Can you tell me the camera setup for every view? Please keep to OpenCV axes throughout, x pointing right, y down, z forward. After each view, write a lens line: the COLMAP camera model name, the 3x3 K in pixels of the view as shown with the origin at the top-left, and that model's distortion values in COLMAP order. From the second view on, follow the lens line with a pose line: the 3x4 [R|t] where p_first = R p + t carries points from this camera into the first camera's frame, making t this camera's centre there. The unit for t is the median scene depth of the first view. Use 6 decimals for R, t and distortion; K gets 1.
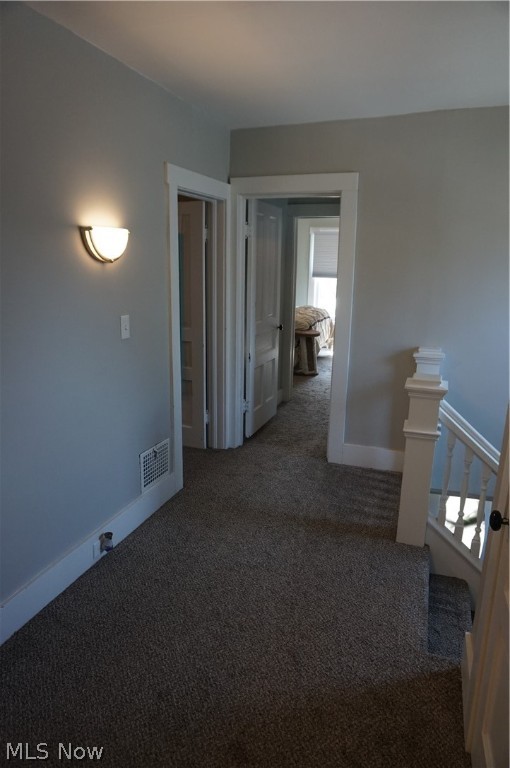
lens RADIAL K [[516.0, 0, 255.0], [0, 516.0, 384.0], [0, 0, 1]] dist [-0.024133, 0.008427]
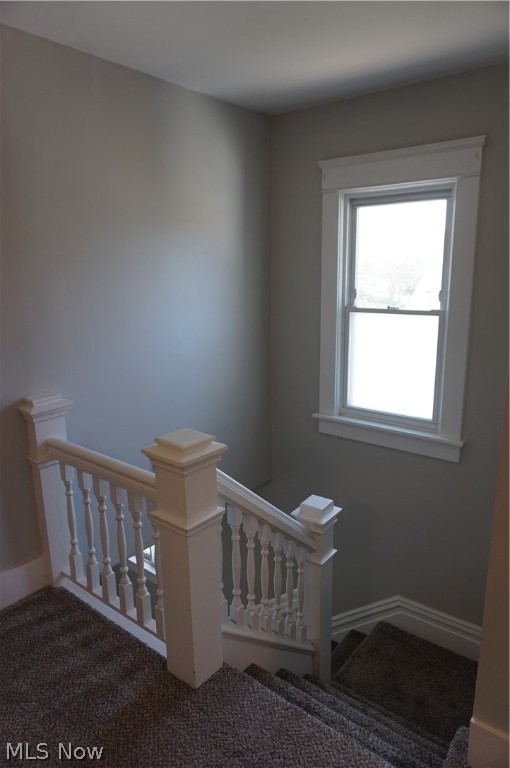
lens RADIAL K [[503.9, 0, 322.6], [0, 503.9, 385.3], [0, 0, 1]] dist [-0.003684, 0.000801]
pose [[0.300994, -0.221659, 0.927508, -0.161799], [0.205830, 0.964786, 0.163772, -0.122068], [-0.931148, 0.141615, 0.336019, 0.468601]]
